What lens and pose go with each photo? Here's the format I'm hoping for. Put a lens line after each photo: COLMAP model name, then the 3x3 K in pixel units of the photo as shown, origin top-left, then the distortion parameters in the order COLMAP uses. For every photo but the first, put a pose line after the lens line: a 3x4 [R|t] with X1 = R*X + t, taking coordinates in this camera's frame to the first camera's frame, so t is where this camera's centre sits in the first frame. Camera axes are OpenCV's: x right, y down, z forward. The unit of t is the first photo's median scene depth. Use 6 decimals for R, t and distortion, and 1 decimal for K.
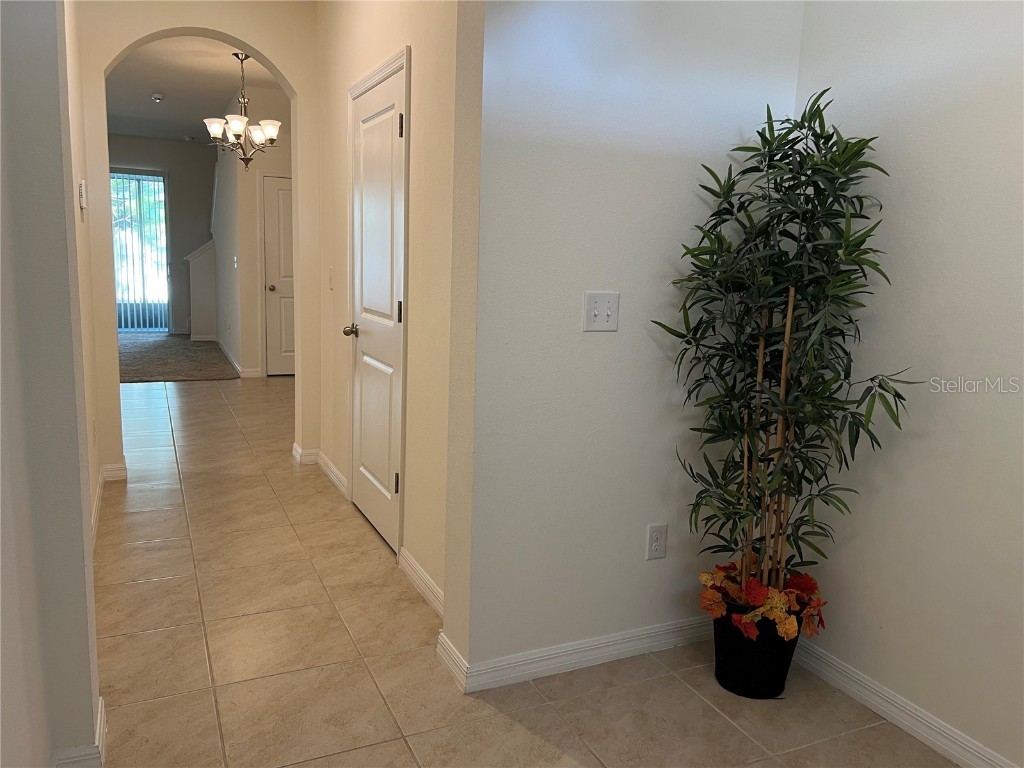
lens RADIAL K [[775.2, 0, 512.0], [0, 775.2, 383.0], [0, 0, 1]] dist [0.006553, 0.012920]
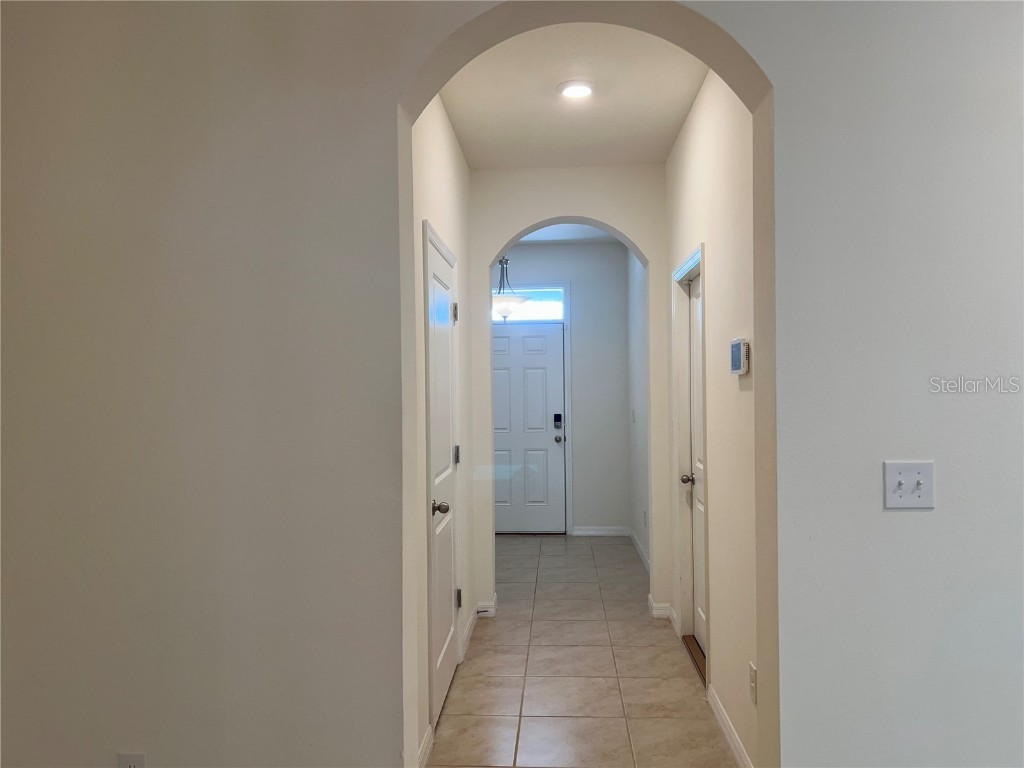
lens RADIAL K [[775.2, 0, 513.0], [0, 775.2, 385.5], [0, 0, 1]] dist [0.006553, 0.012920]
pose [[-0.878914, -0.023305, 0.476411, -0.853282], [0.057468, 0.986356, 0.154271, -0.409398], [-0.473506, 0.162969, -0.865582, 2.110144]]
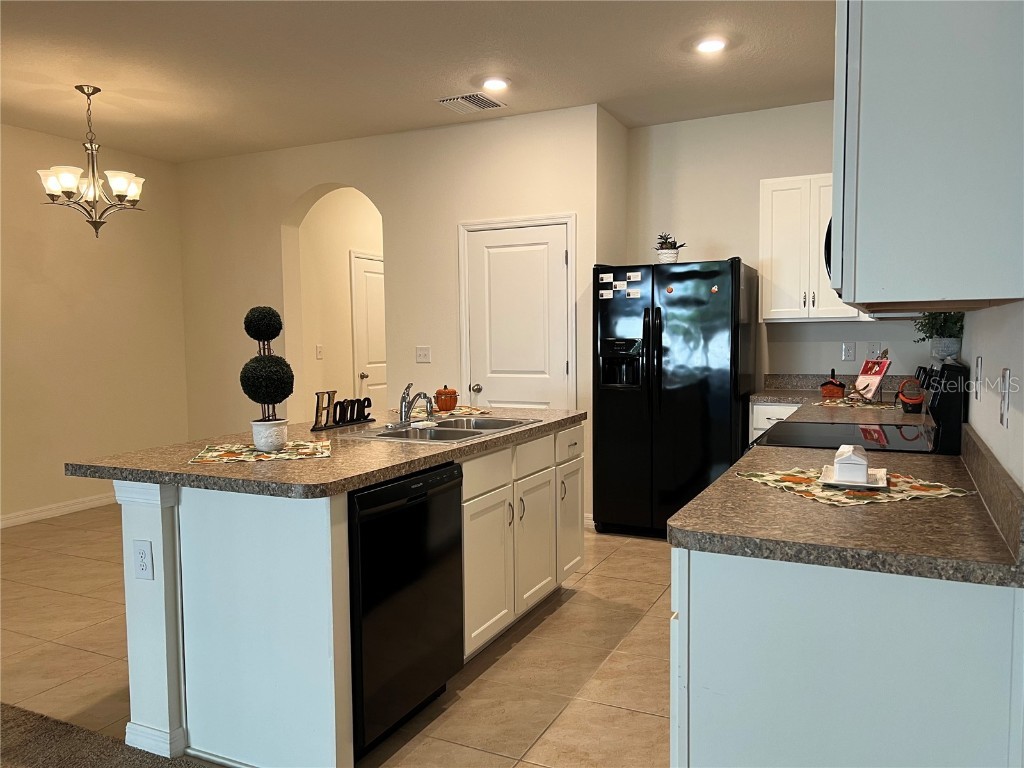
lens RADIAL K [[775.2, 0, 507.8], [0, 775.2, 381.7], [0, 0, 1]] dist [0.006553, 0.012920]
pose [[-0.619990, -0.072606, 0.781243, -2.435363], [0.119655, 0.975313, 0.185600, -0.467732], [-0.775432, 0.208550, -0.595996, 2.376705]]
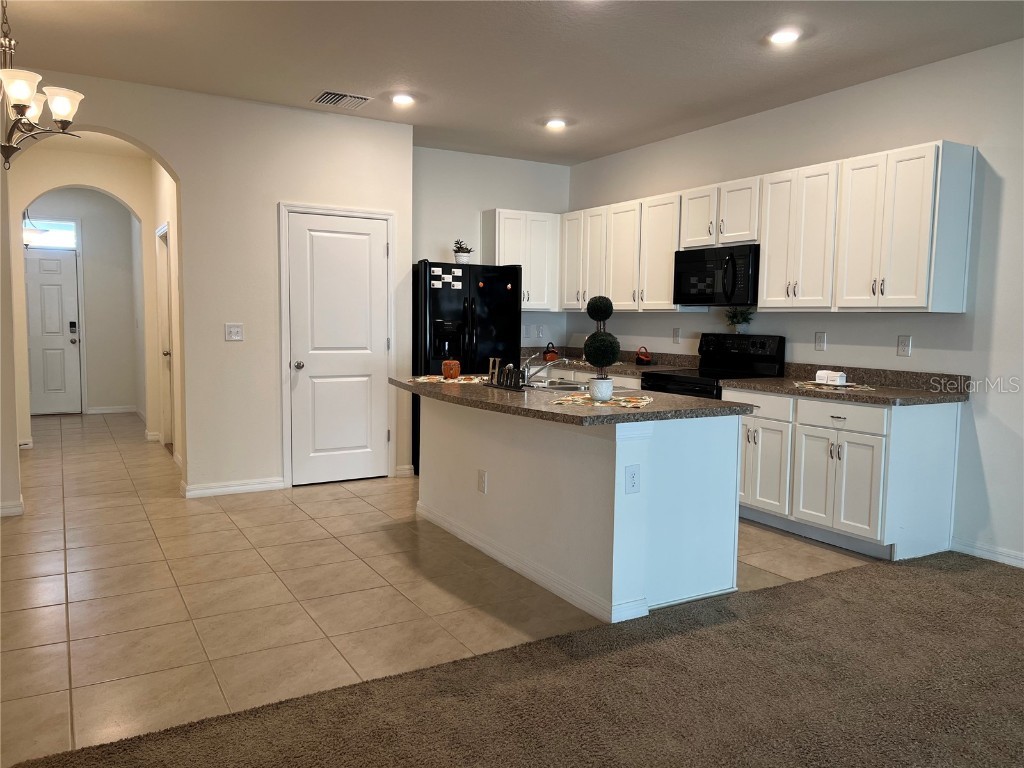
lens RADIAL K [[775.2, 0, 512.0], [0, 775.2, 388.1], [0, 0, 1]] dist [0.006553, 0.012920]
pose [[-0.994763, -0.041407, -0.093448, -1.315949], [-0.063242, 0.967589, 0.244485, -0.563036], [0.080296, 0.249114, -0.965140, 3.227465]]
